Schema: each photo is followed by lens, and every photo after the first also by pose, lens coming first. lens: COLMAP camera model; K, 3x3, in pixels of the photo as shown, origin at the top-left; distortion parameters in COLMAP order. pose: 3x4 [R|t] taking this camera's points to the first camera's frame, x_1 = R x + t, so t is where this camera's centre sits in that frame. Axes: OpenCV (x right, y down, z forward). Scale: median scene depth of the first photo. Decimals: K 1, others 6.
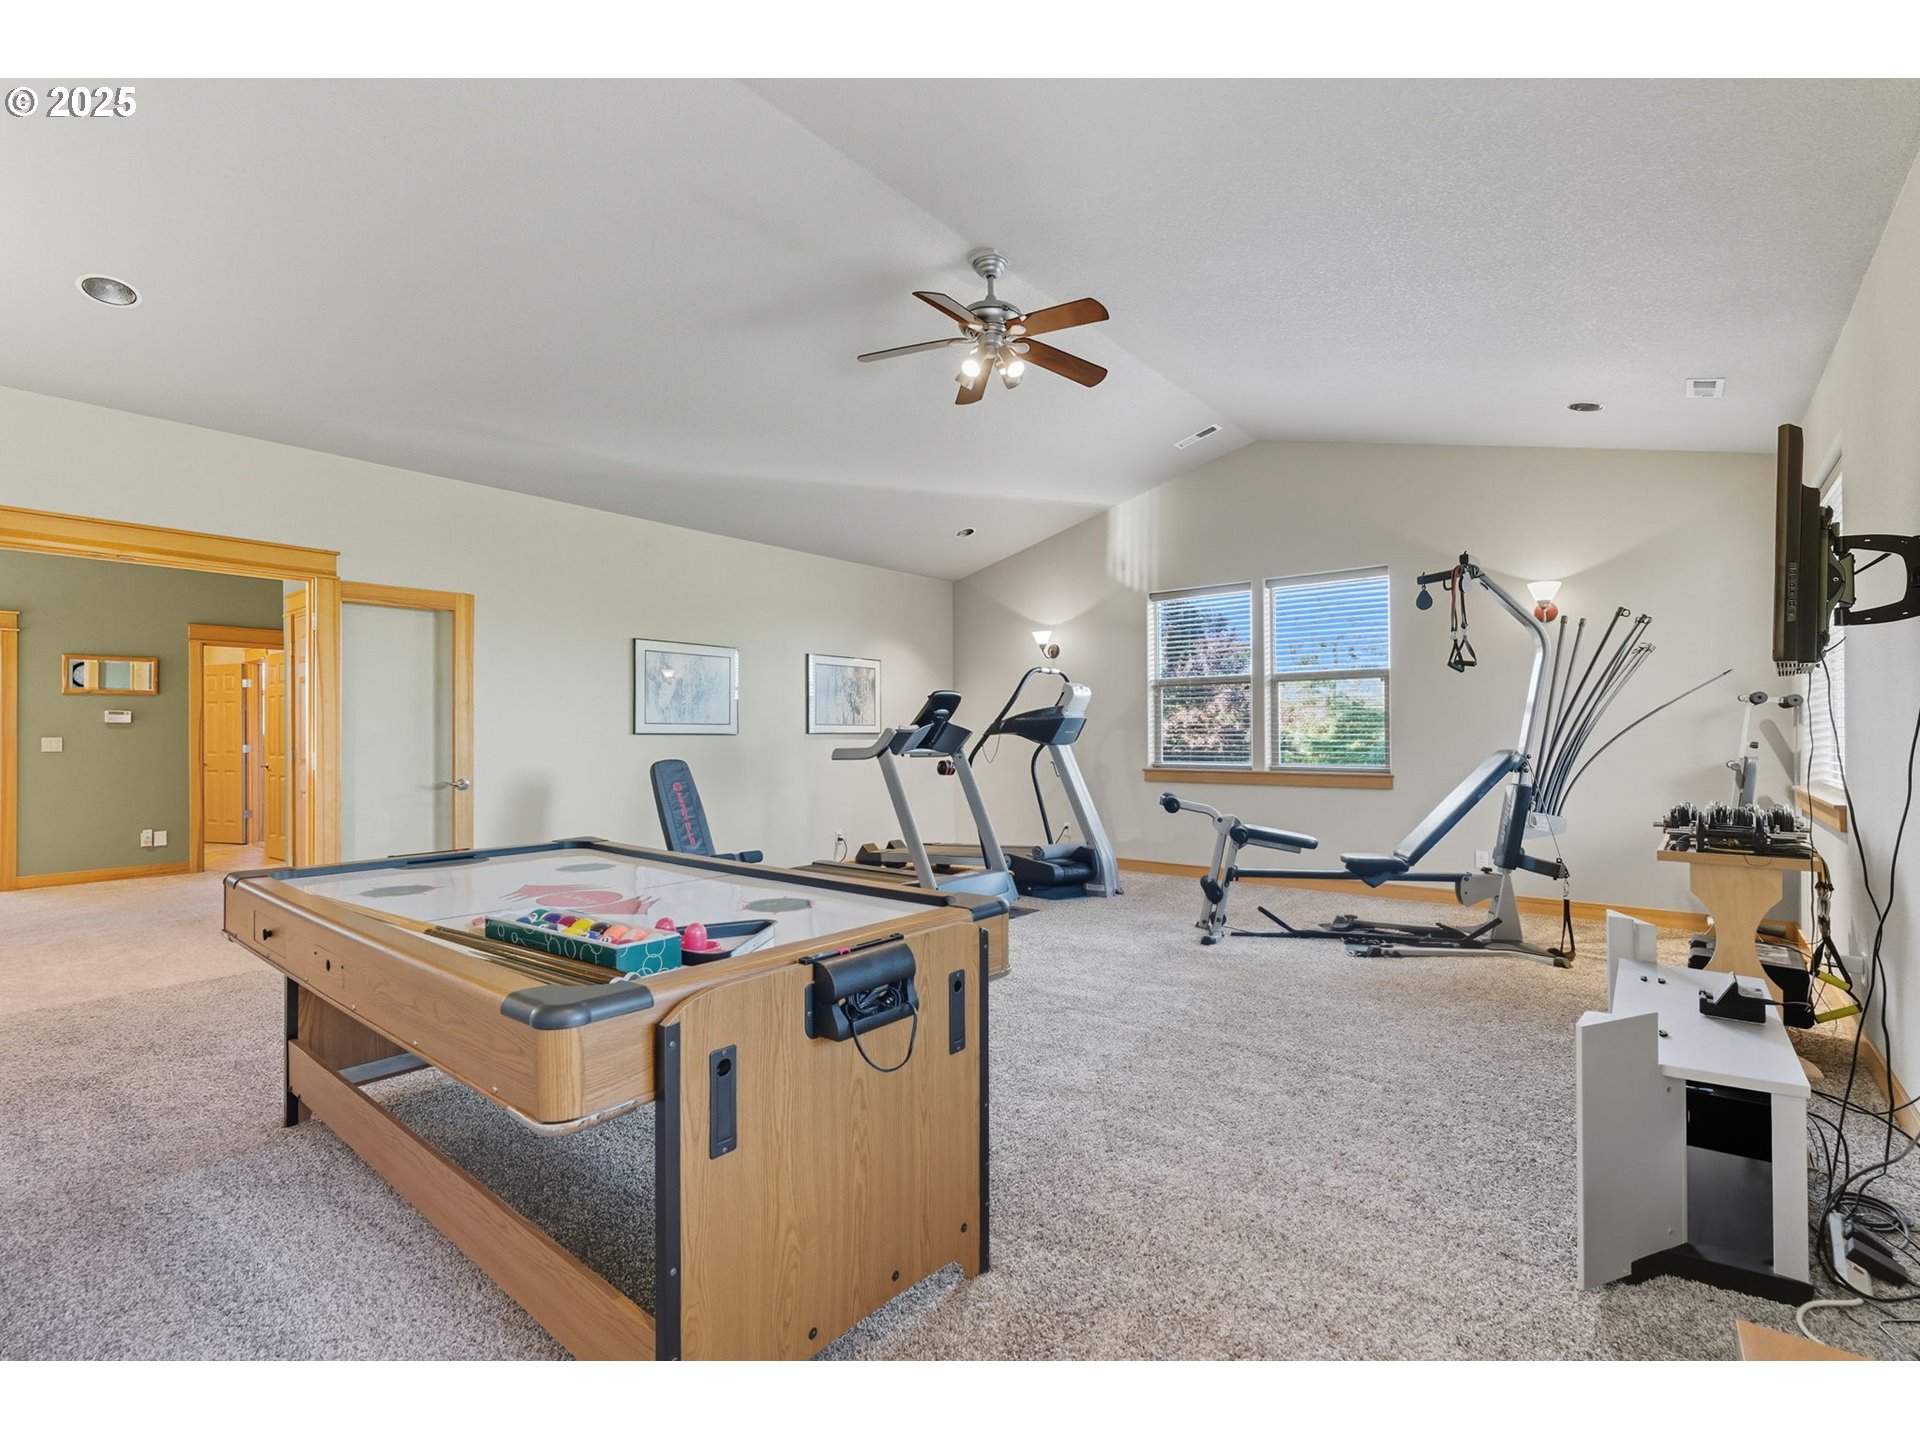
lens RADIAL K [[864.7, 0, 959.5], [0, 864.7, 724.5], [0, 0, 1]] dist [0.001707, 0.000837]
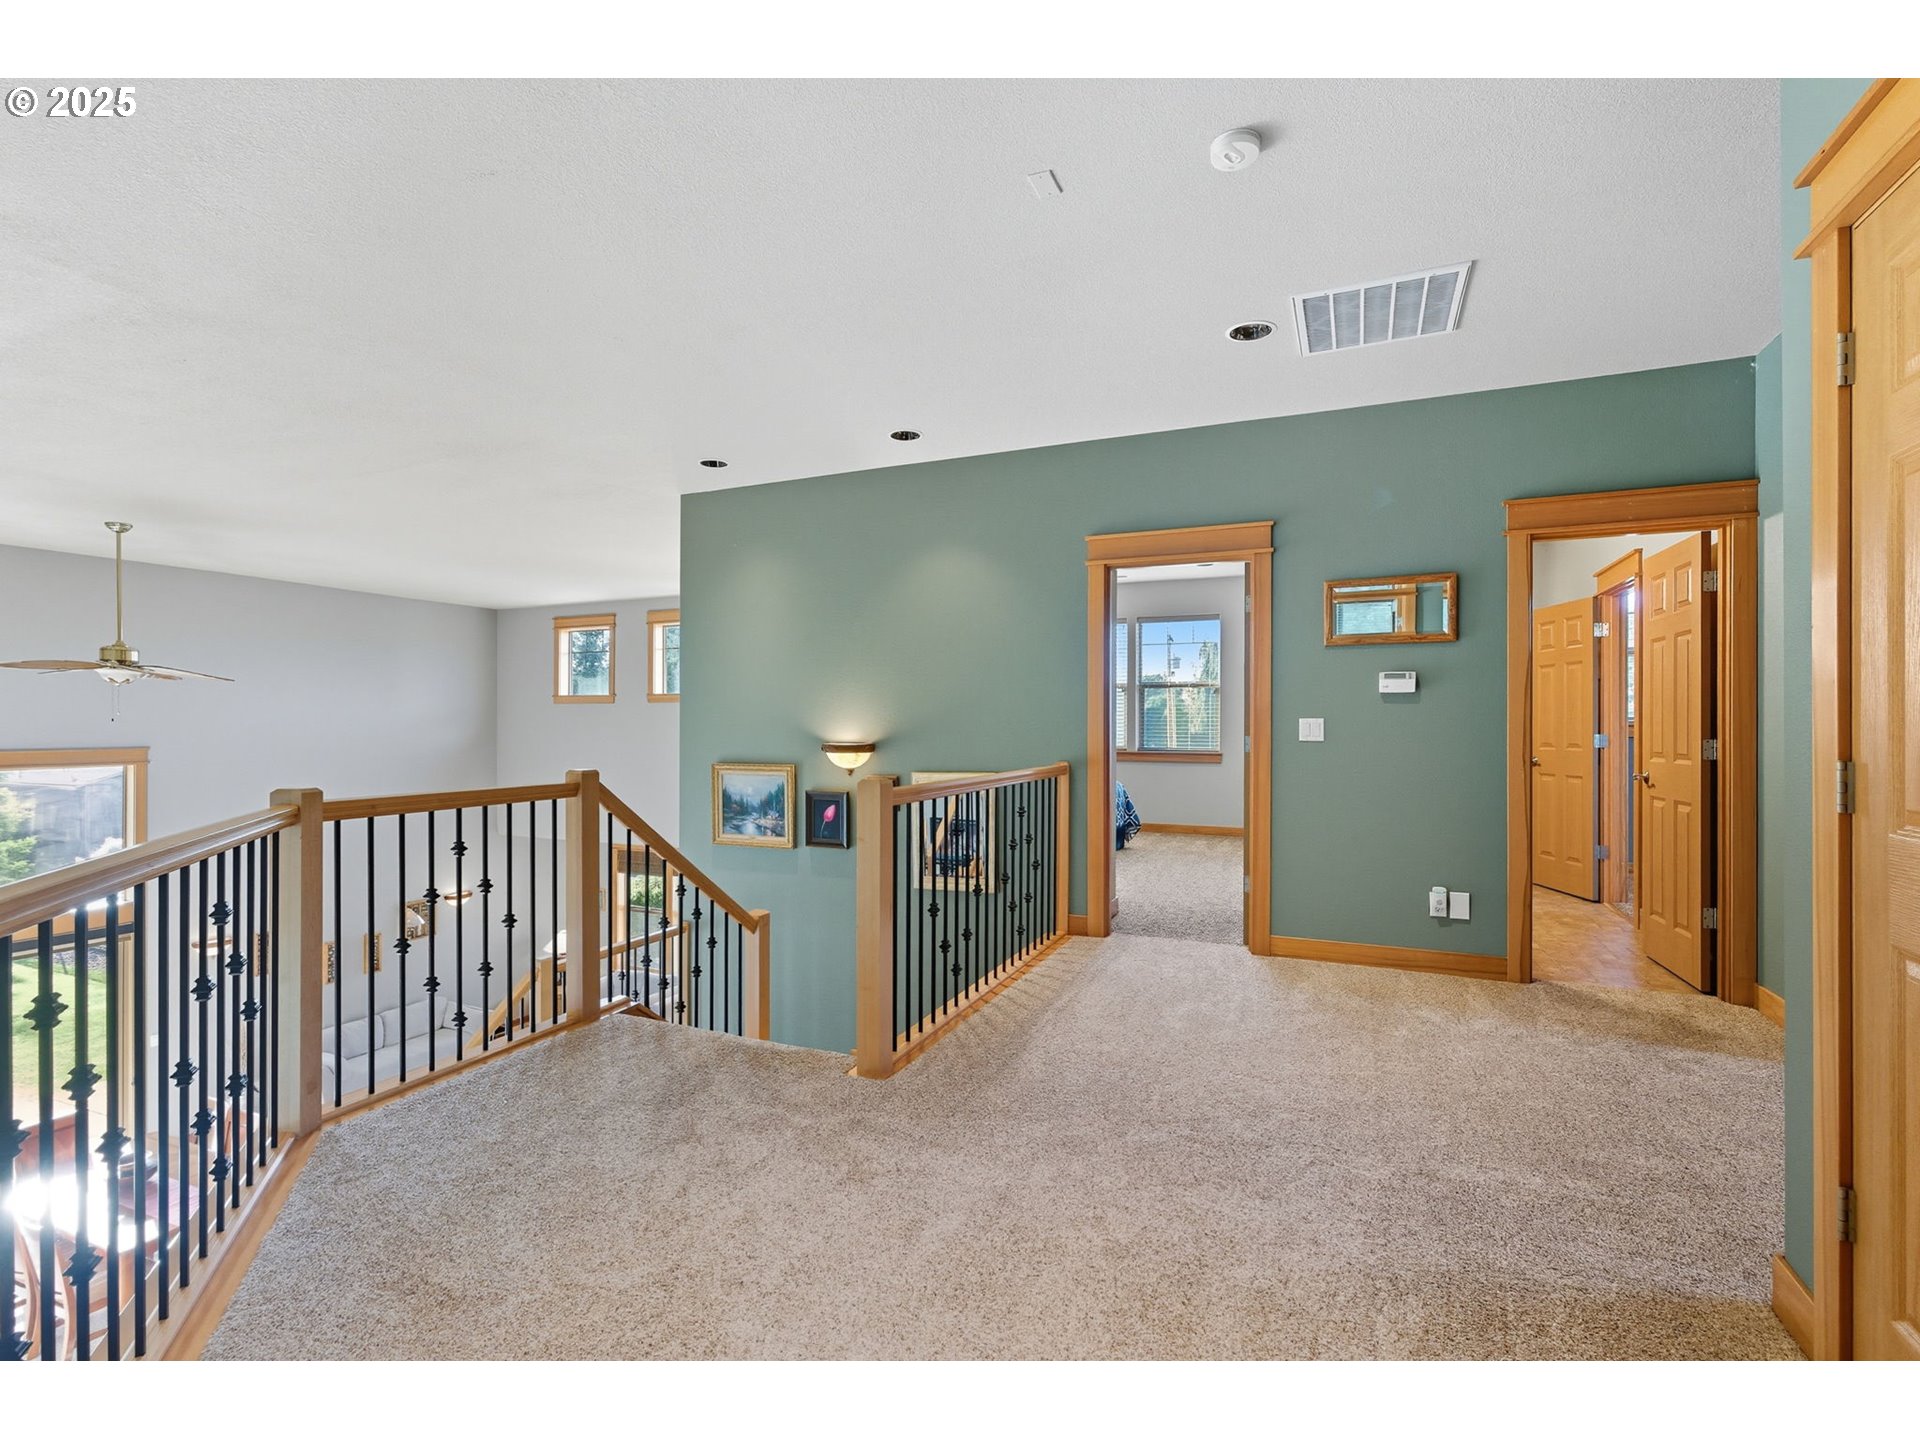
lens RADIAL K [[864.7, 0, 959.5], [0, 864.7, 724.5], [0, 0, 1]] dist [0.001707, 0.000837]
pose [[0.259450, 0.009117, -0.965714, -0.479349], [0.004012, 0.999937, 0.010517, 0.011140], [0.965748, -0.006603, 0.259397, 0.555651]]
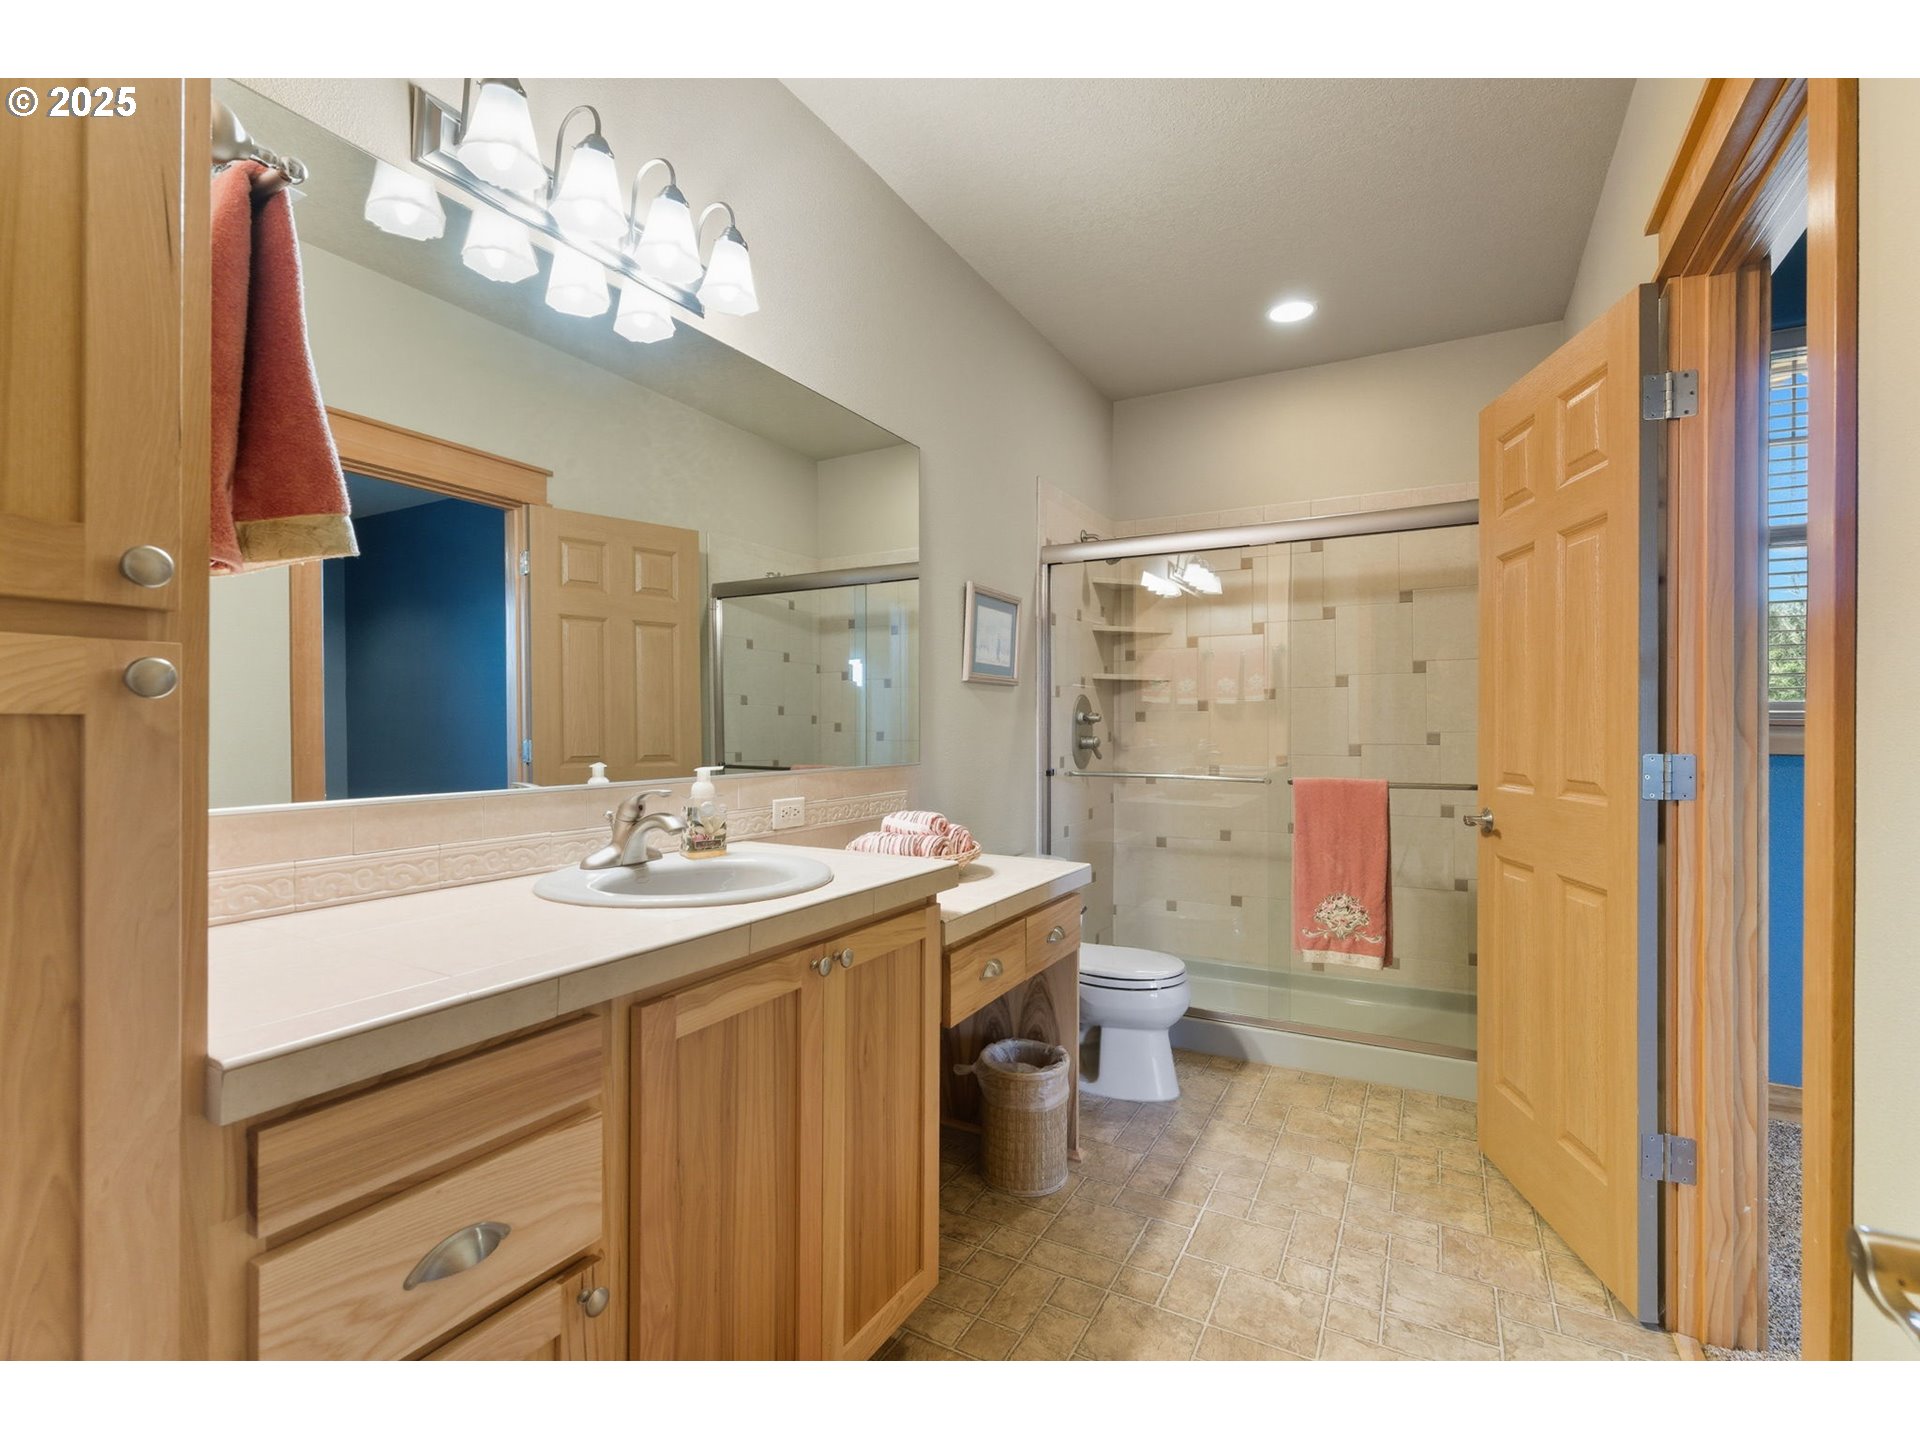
lens RADIAL K [[865.0, 0, 971.1], [0, 865.0, 729.1], [0, 0, 1]] dist [-0.003152, 0.000572]
pose [[0.190073, 0.007995, -0.981737, -0.867507], [0.005145, 0.999945, 0.009139, 0.020862], [0.981756, -0.006789, 0.190022, 1.057962]]
